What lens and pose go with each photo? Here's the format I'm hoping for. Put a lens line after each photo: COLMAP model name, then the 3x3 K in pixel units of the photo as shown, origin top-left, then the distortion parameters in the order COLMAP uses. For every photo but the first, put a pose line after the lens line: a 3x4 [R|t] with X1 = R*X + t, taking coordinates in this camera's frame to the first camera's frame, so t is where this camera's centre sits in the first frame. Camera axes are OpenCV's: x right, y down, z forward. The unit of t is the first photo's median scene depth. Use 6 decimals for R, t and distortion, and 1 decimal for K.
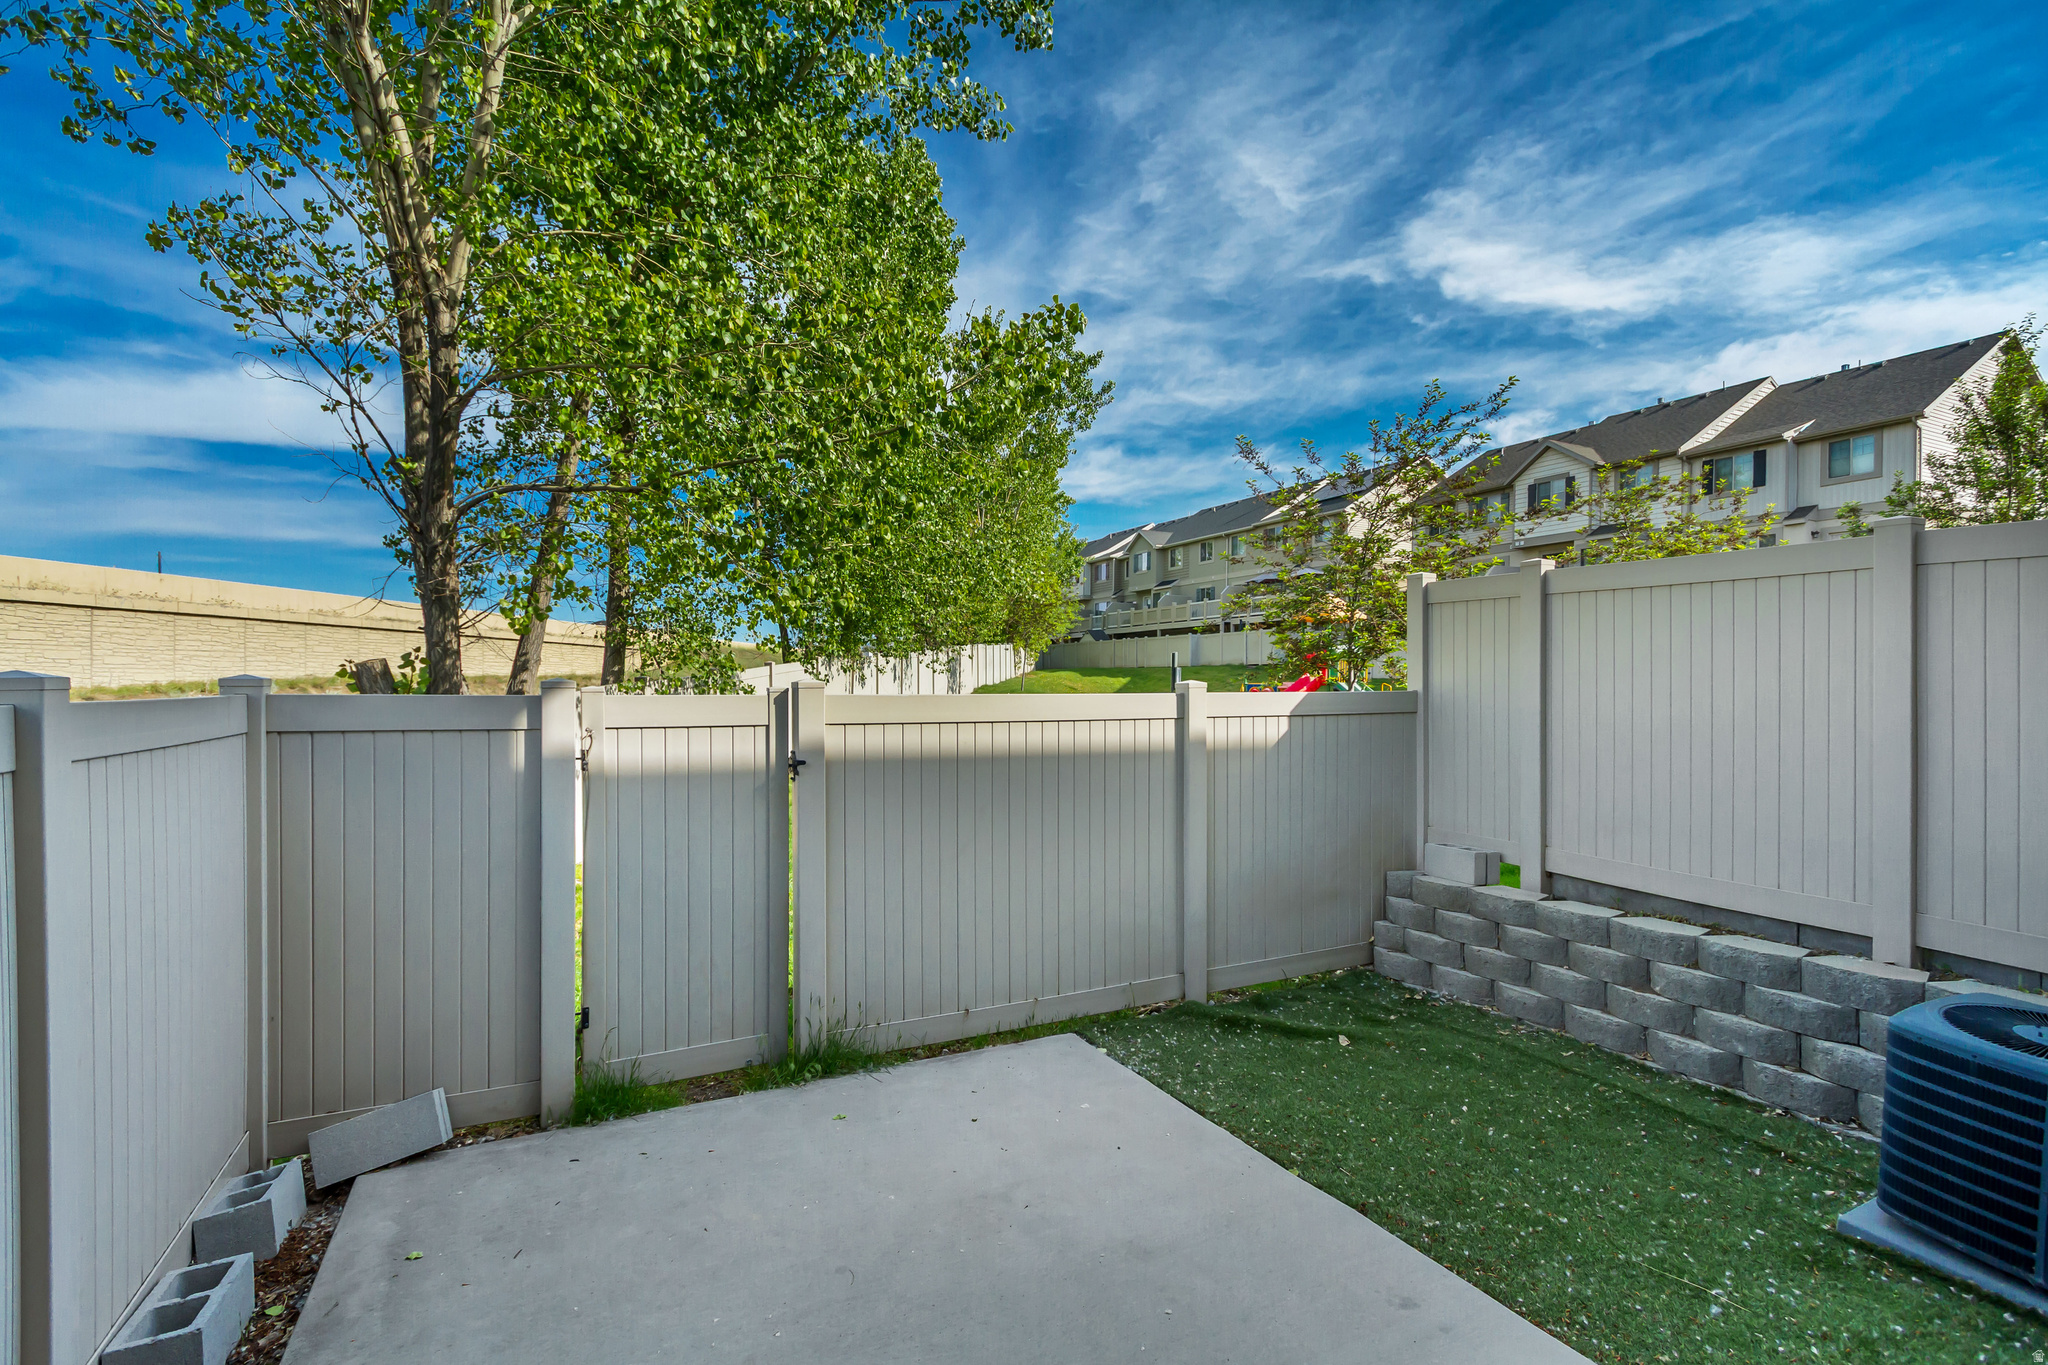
lens RADIAL K [[945.9, 0, 1024.0], [0, 945.9, 682.5], [0, 0, 1]] dist [0.000582, -0.000002]
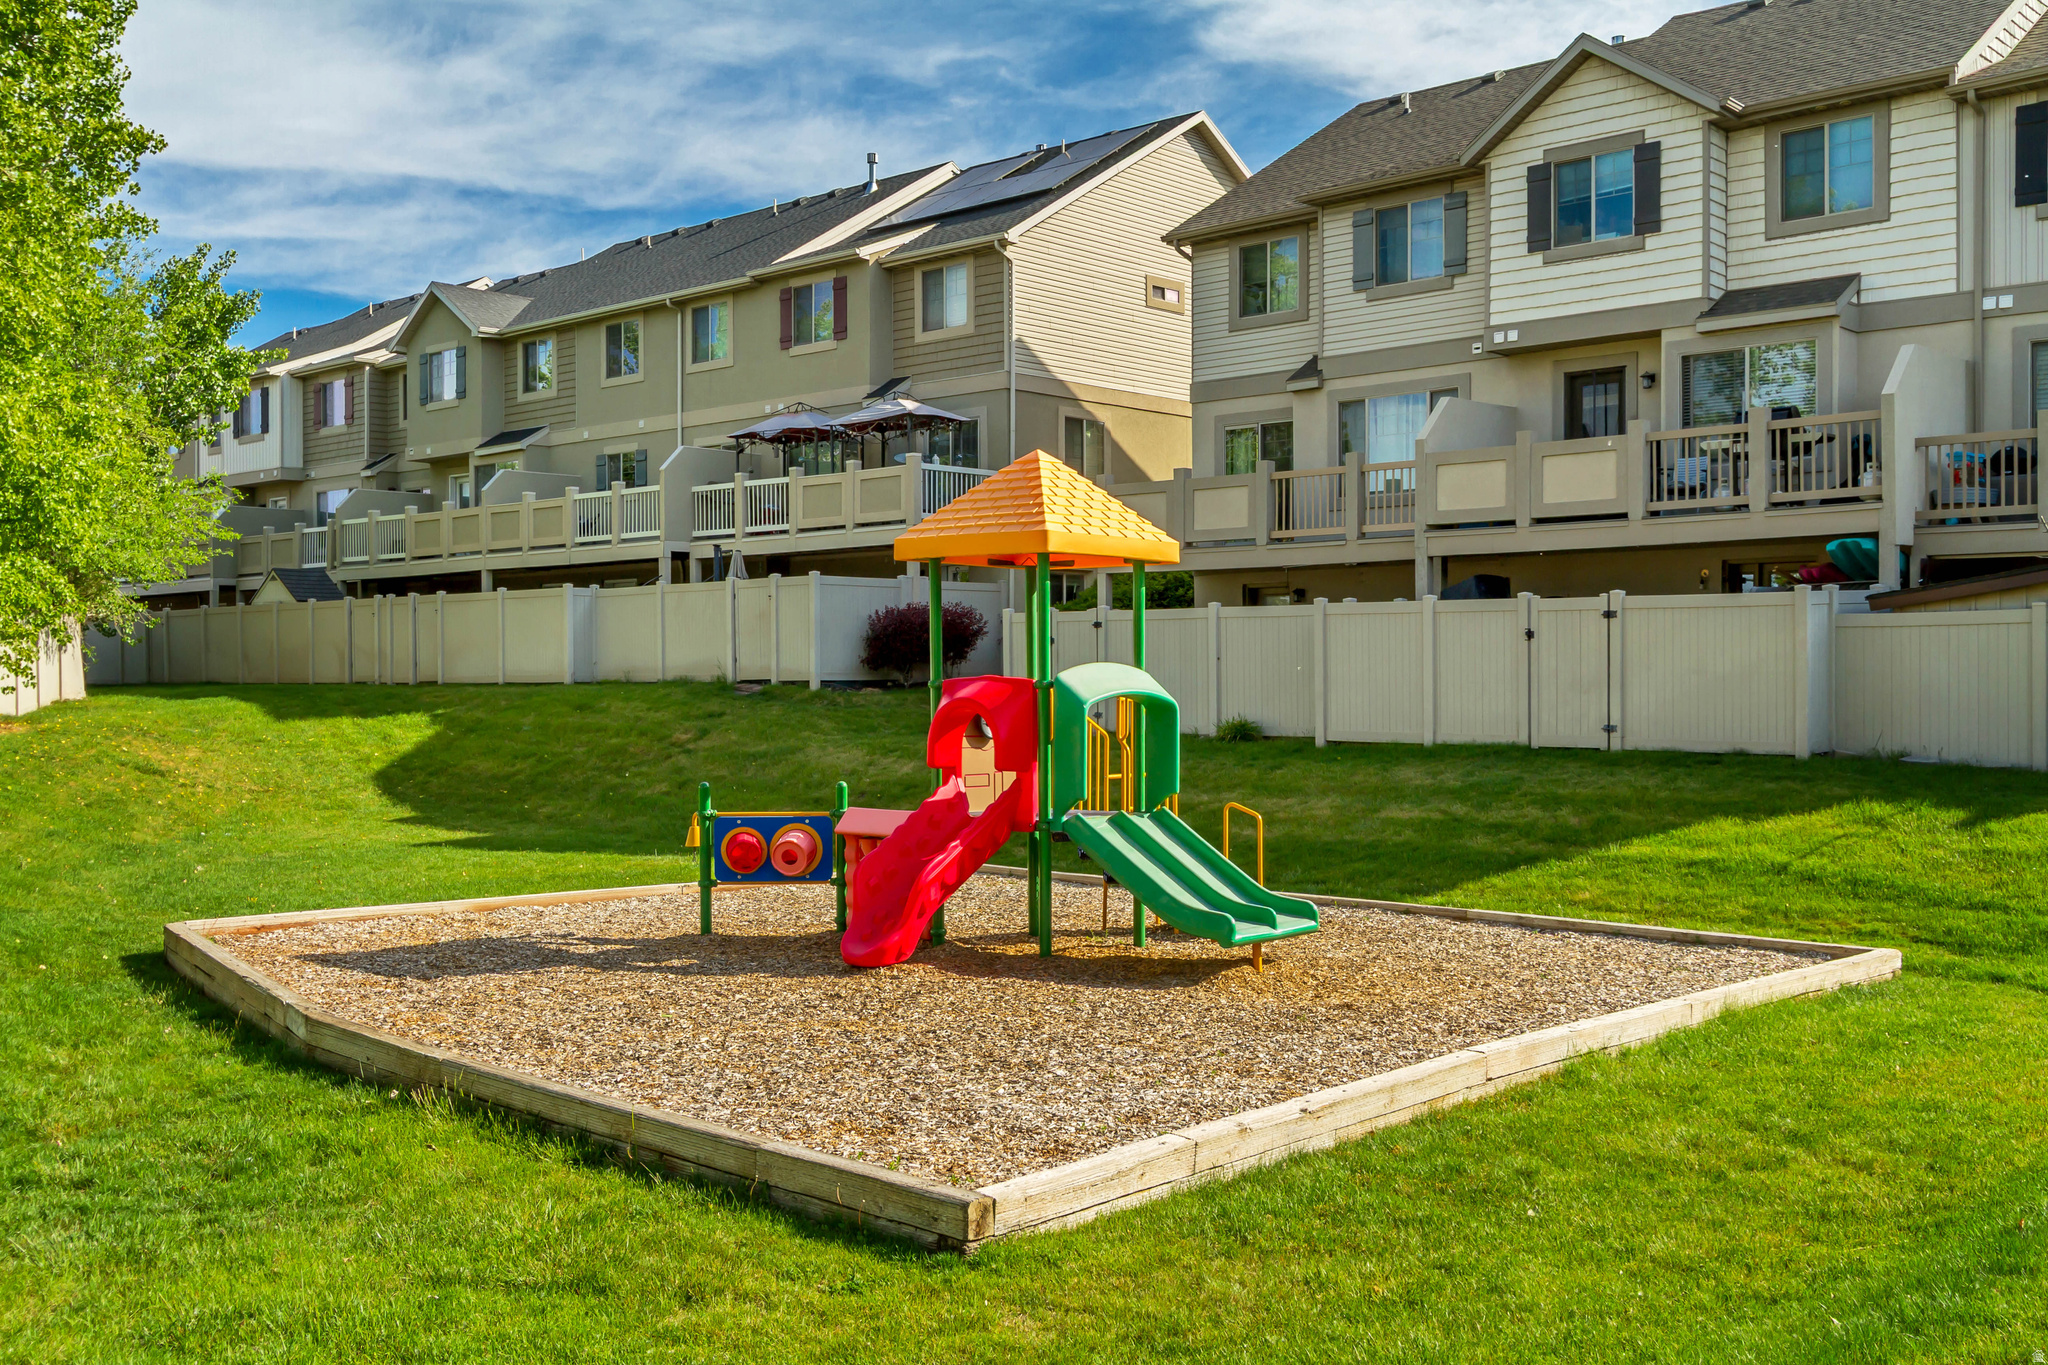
lens RADIAL K [[1987.1, 0, 1024.0], [0, 1987.1, 682.5], [0, 0, 1]] dist [0.053171, -0.002006]
pose [[0.935126, -0.004531, 0.354286, 0.070451], [0.004170, 0.999990, 0.001782, -0.016168], [-0.354290, -0.000189, 0.935136, 0.260599]]
